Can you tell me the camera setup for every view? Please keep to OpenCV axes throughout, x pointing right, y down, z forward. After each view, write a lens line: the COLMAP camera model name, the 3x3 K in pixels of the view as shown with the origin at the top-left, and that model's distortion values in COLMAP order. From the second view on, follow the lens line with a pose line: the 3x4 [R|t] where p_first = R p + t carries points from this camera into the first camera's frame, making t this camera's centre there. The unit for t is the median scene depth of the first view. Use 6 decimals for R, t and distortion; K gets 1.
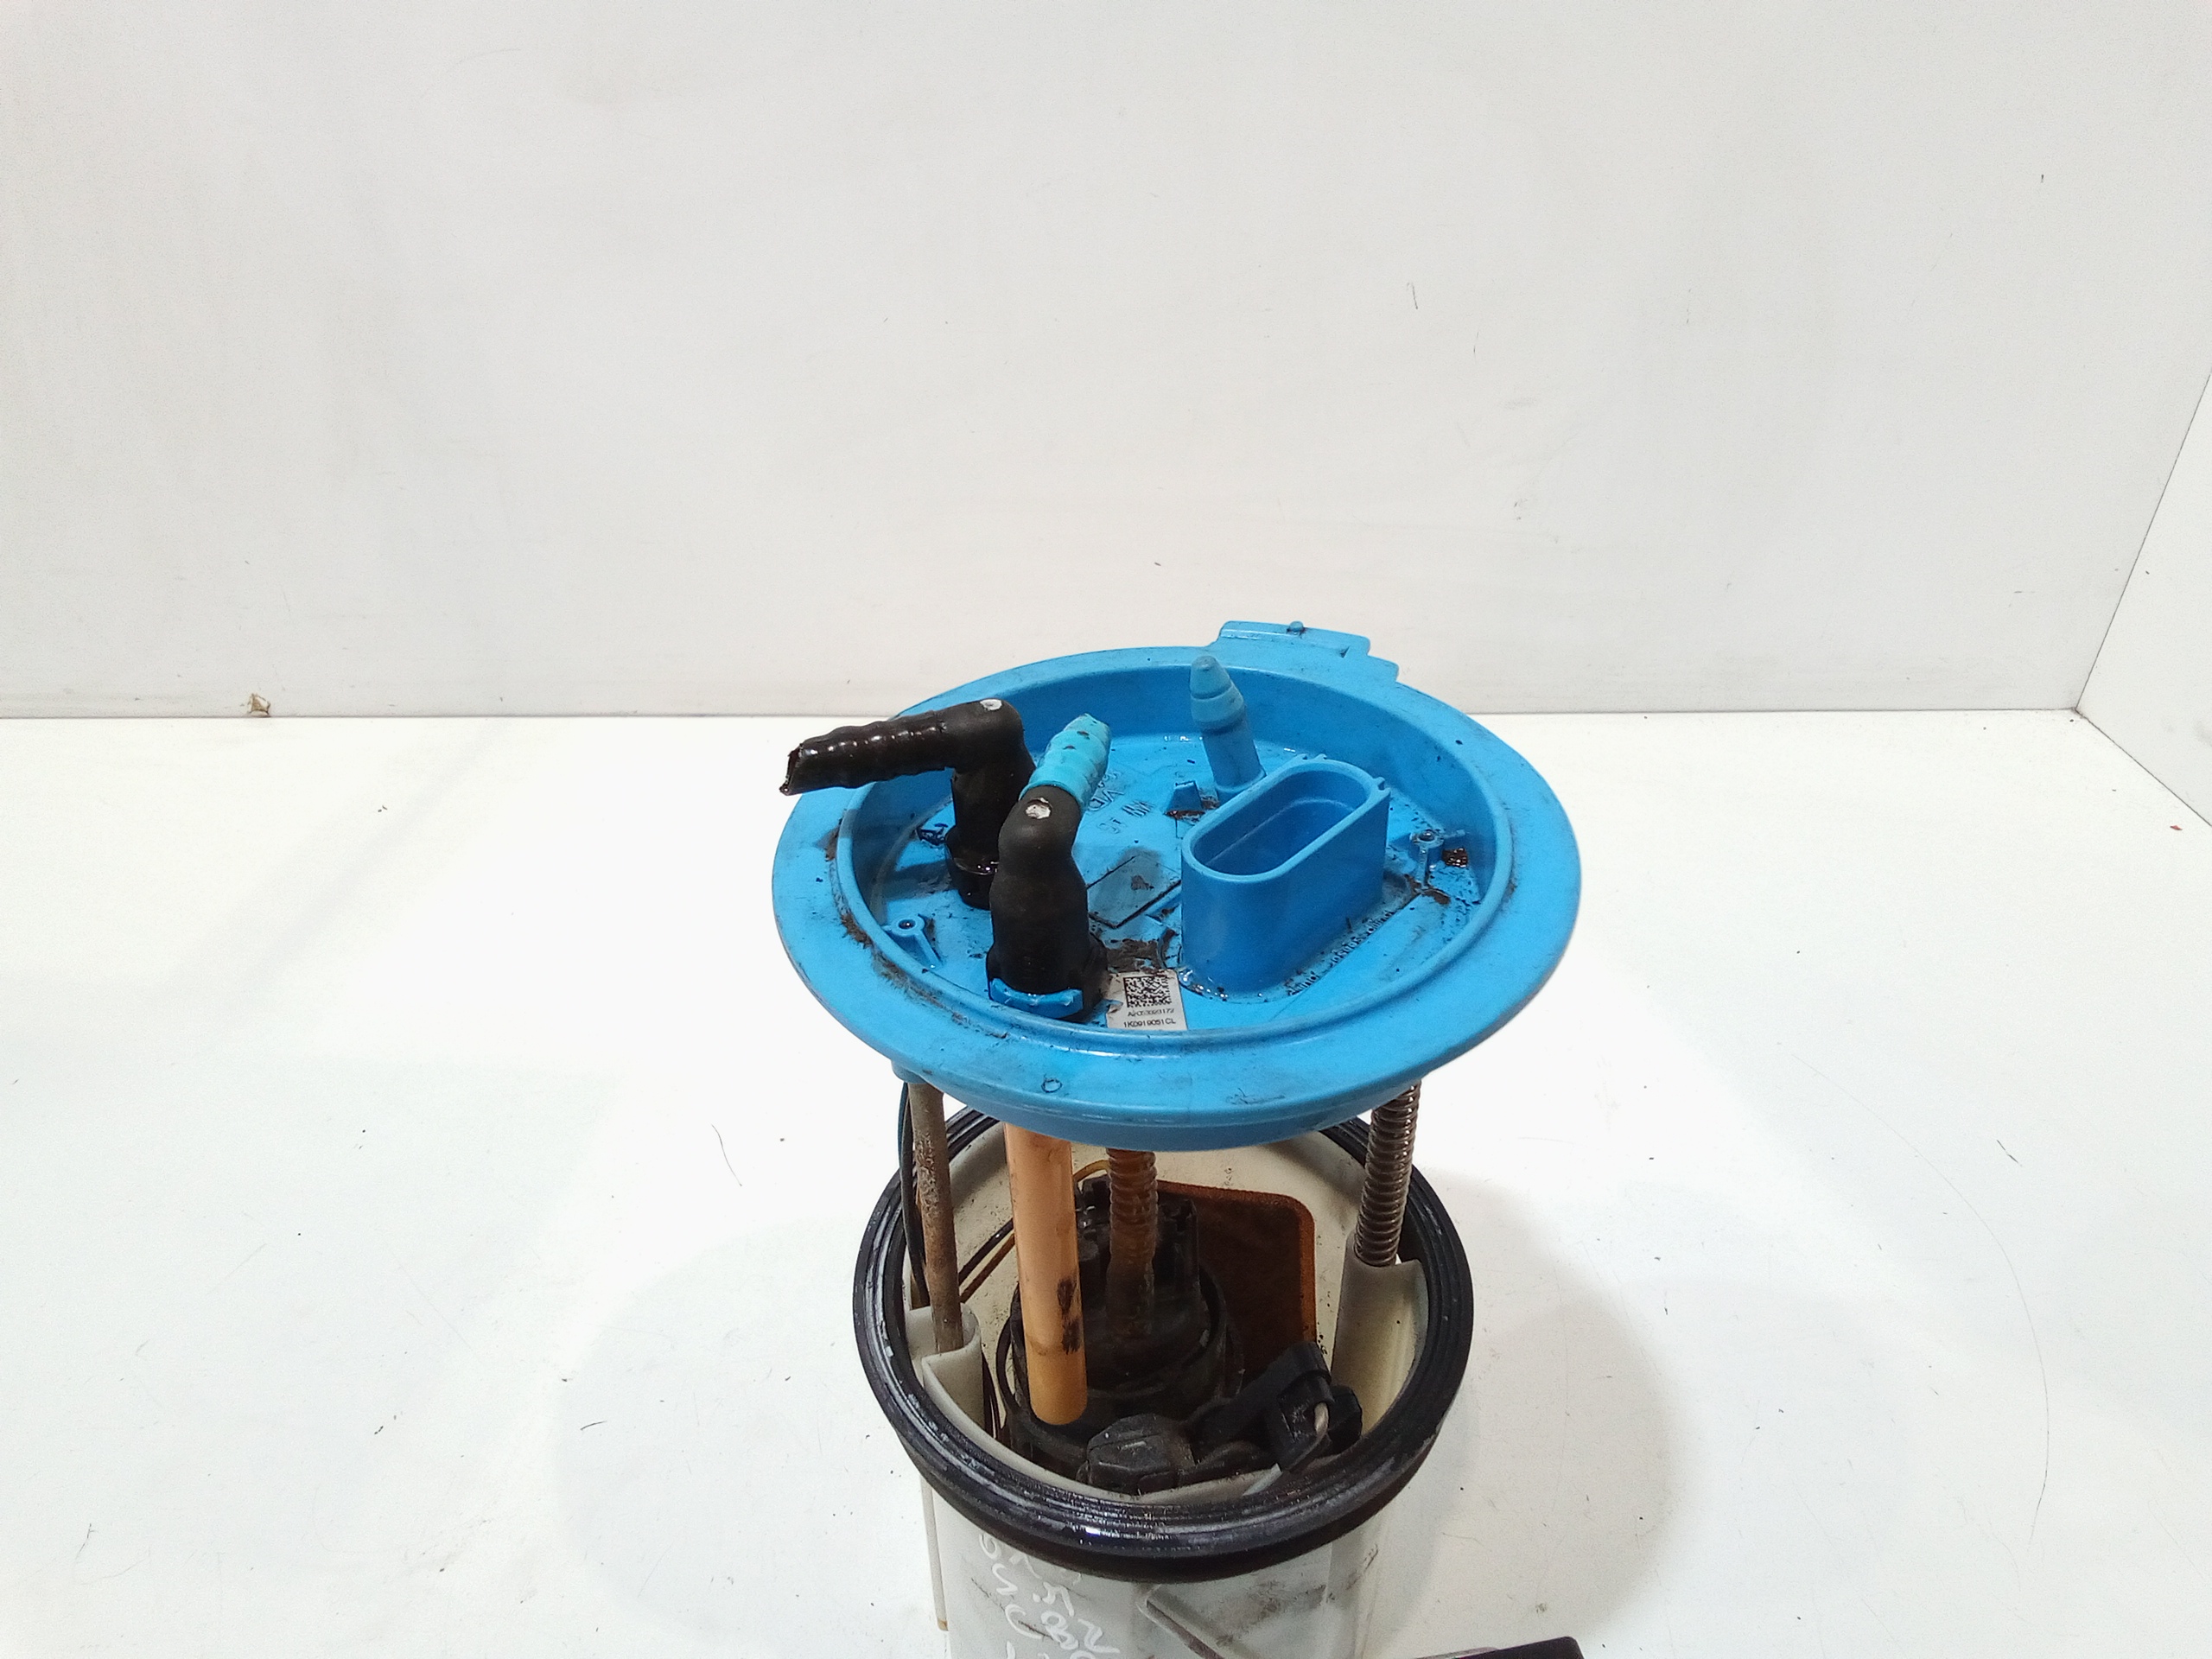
lens RADIAL K [[1620.4, 0, 1114.4], [0, 1620.4, 826.0], [0, 0, 1]] dist [0.063902, -0.090929]
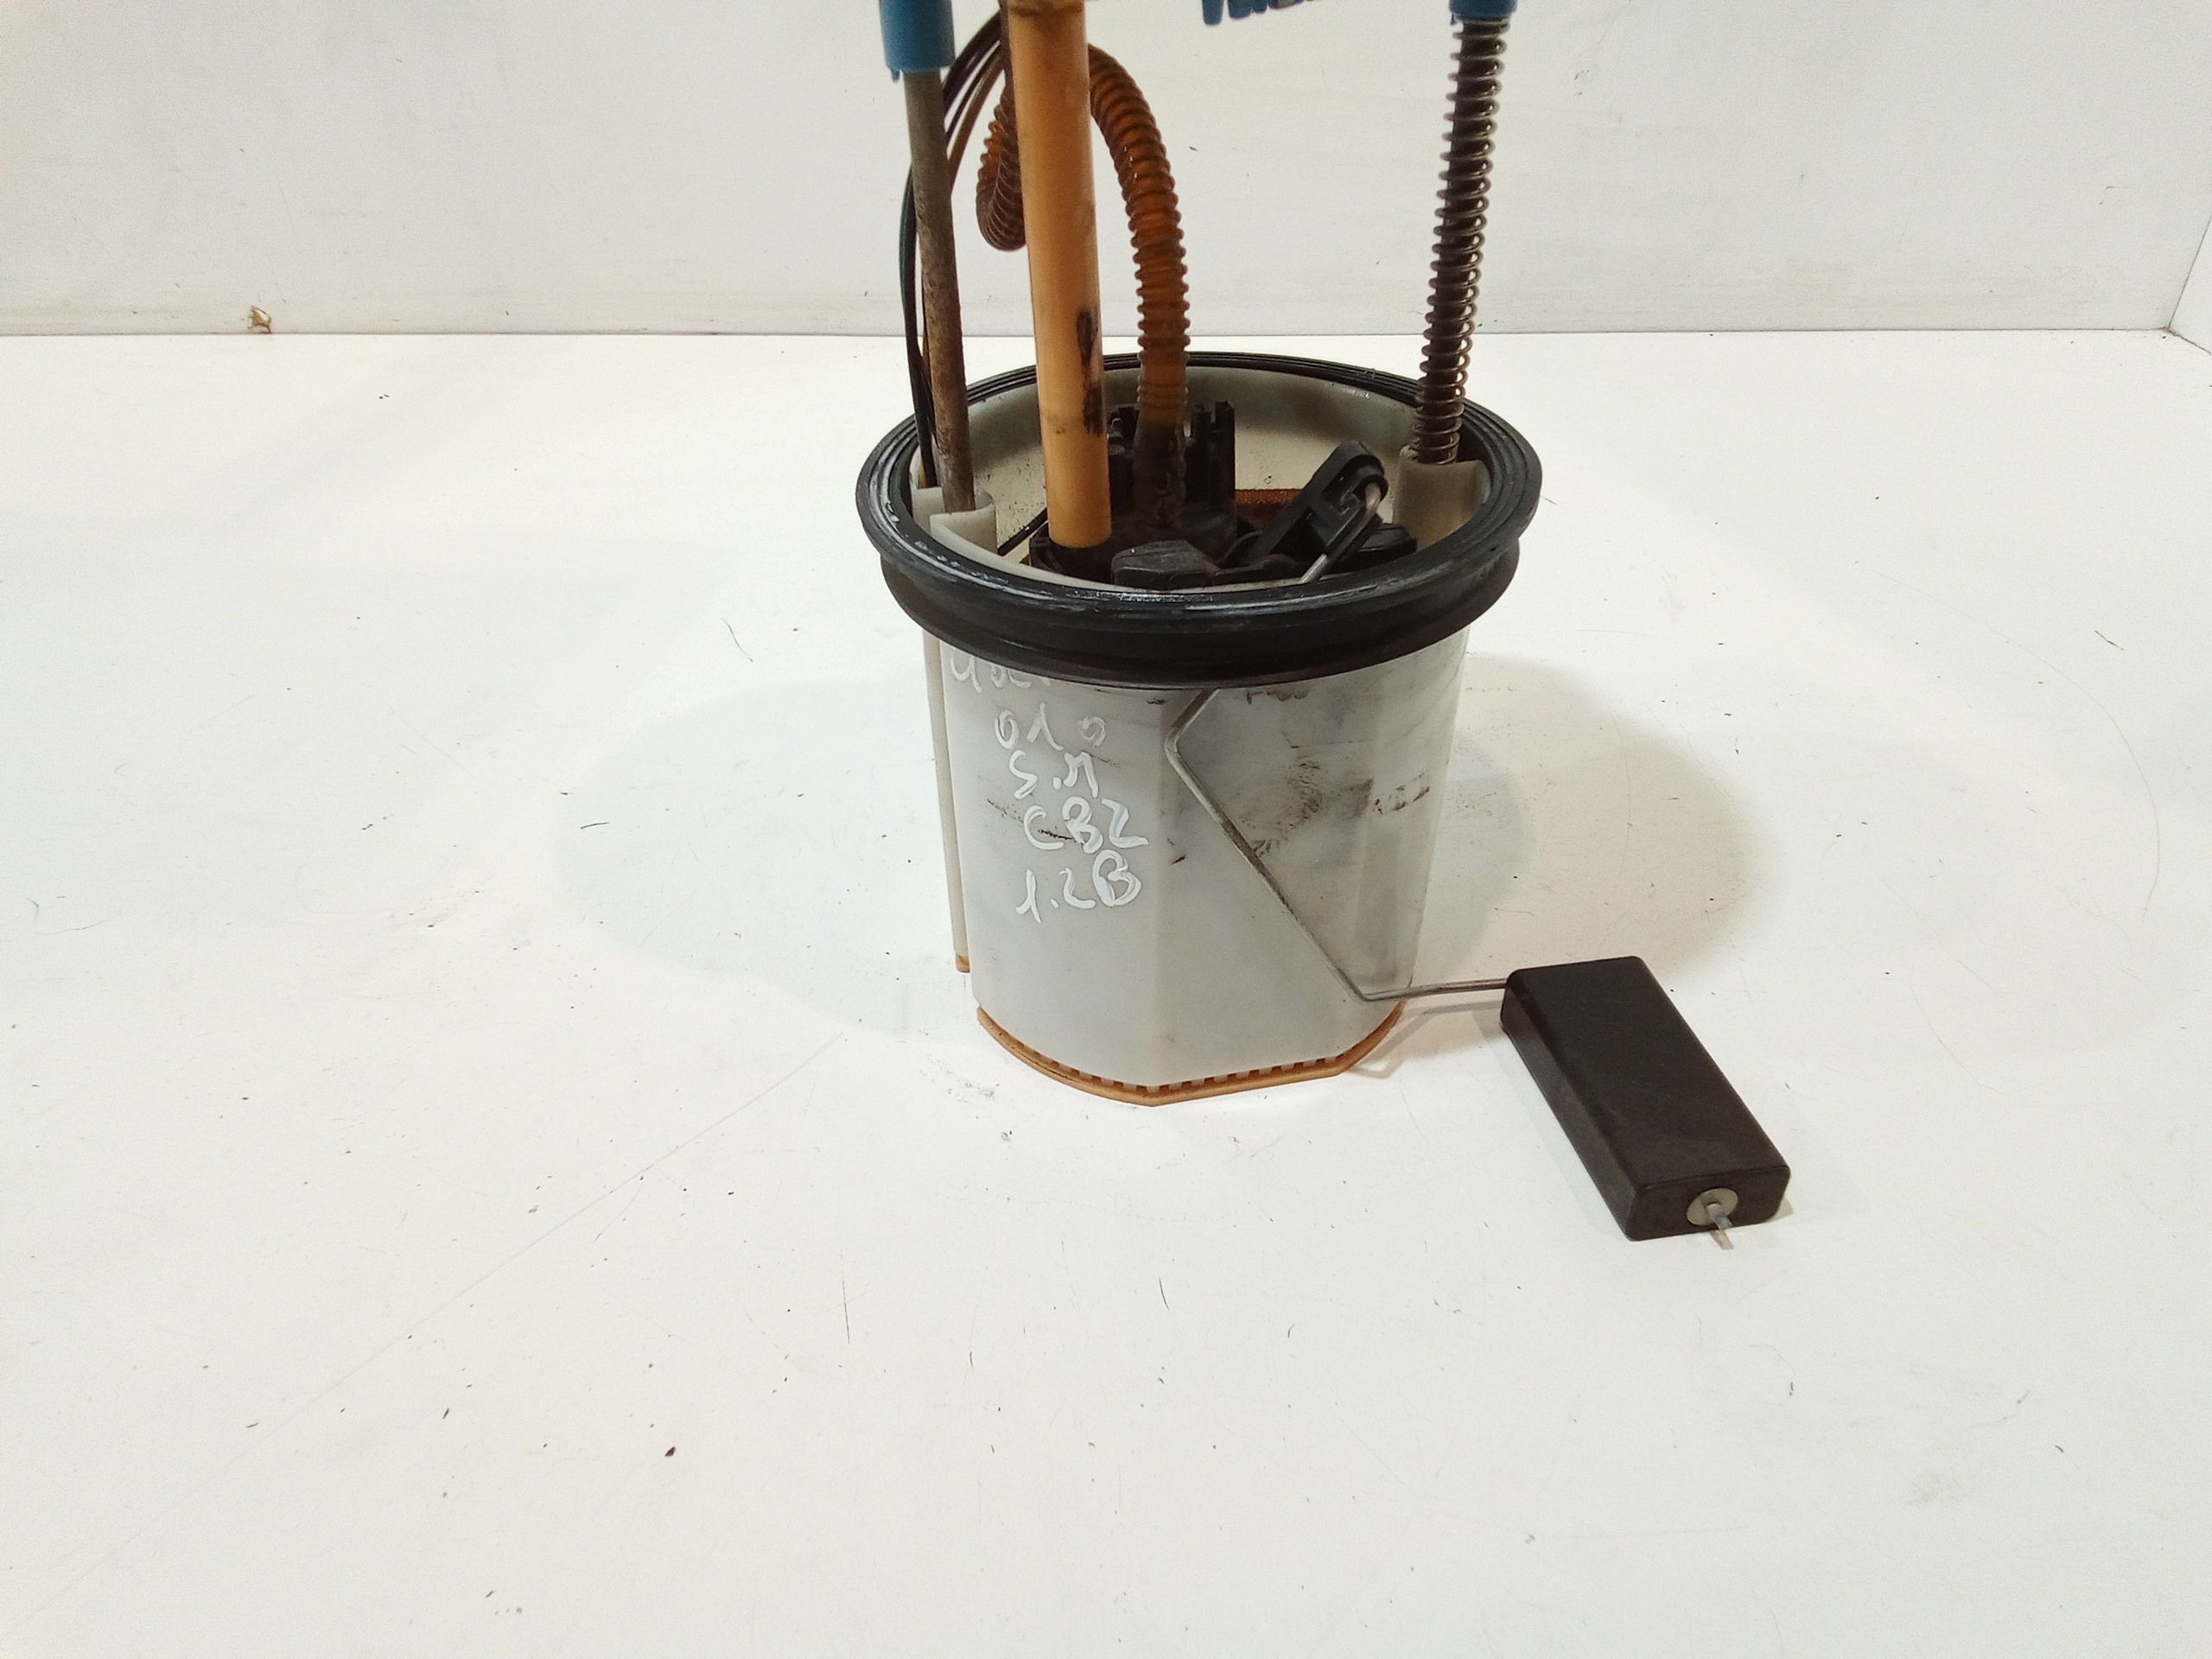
lens RADIAL K [[1620.4, 0, 1110.9], [0, 1620.4, 834.8], [0, 0, 1]] dist [0.063902, -0.090929]
pose [[0.999711, -0.000068, -0.024022, 0.004103], [0.000972, 0.999293, 0.037592, 0.432833], [0.024002, -0.037605, 0.999004, 0.084169]]
